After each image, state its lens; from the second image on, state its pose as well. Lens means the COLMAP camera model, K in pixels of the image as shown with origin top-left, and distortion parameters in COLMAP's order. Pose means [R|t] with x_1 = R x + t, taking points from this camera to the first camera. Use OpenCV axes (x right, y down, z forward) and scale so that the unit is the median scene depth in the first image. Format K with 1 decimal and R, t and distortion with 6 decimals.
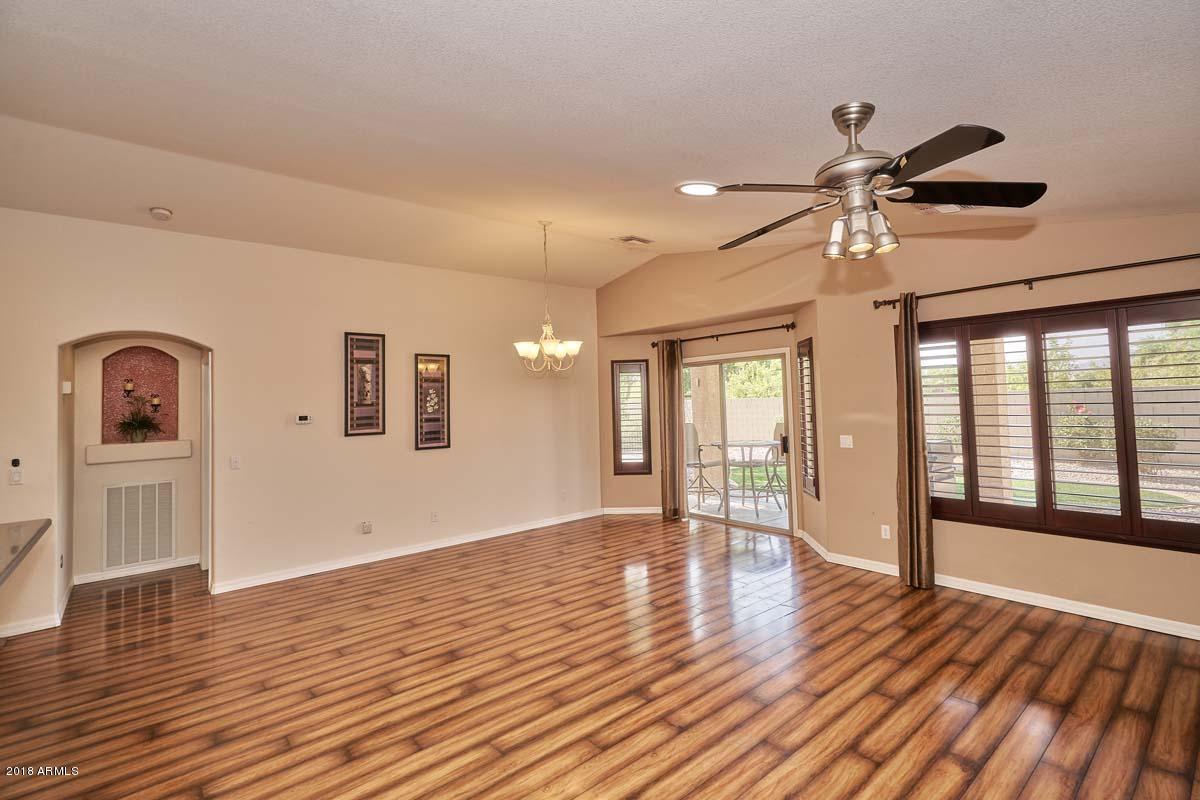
lens RADIAL K [[551.0, 0, 605.3], [0, 551.0, 380.7], [0, 0, 1]] dist [-0.001097, 0.000197]
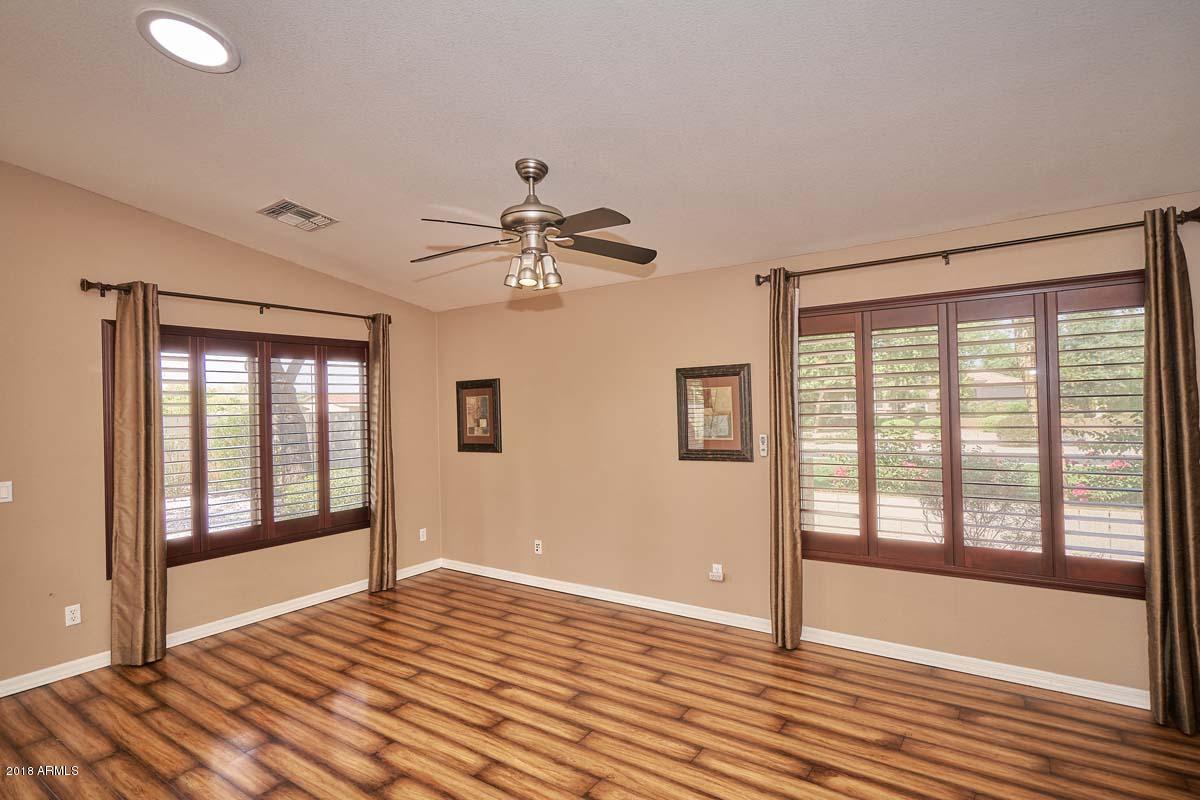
lens RADIAL K [[603.0, 0, 606.3], [0, 603.0, 400.7], [0, 0, 1]] dist [0.000470, 0.000167]
pose [[-0.259141, 0.042508, 0.964904, -0.458961], [-0.006712, 0.998928, -0.045810, 0.043107], [-0.965816, -0.018348, -0.258578, 0.634530]]
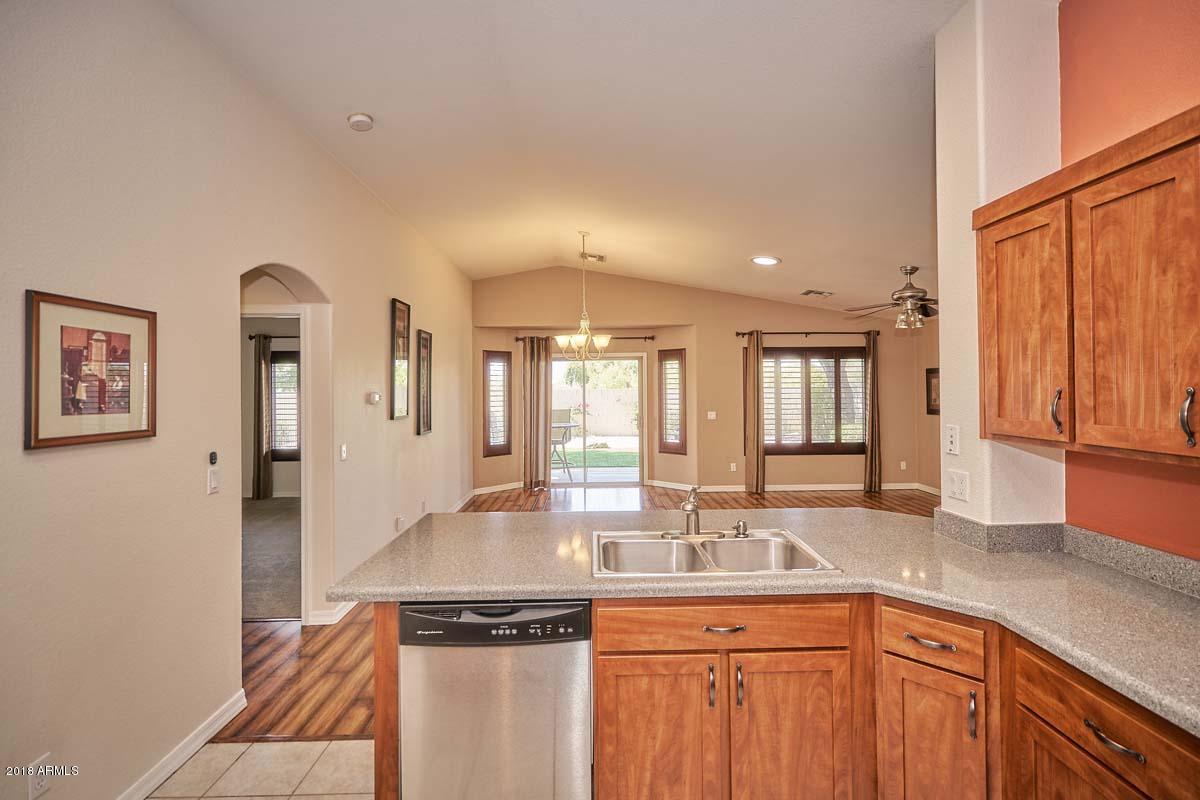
lens RADIAL K [[551.0, 0, 605.3], [0, 551.0, 380.7], [0, 0, 1]] dist [-0.001097, 0.000197]
pose [[0.631649, 0.035810, 0.774427, -1.220038], [-0.040186, 0.999102, -0.013423, 0.051162], [-0.774212, -0.022643, 0.632521, 0.268163]]
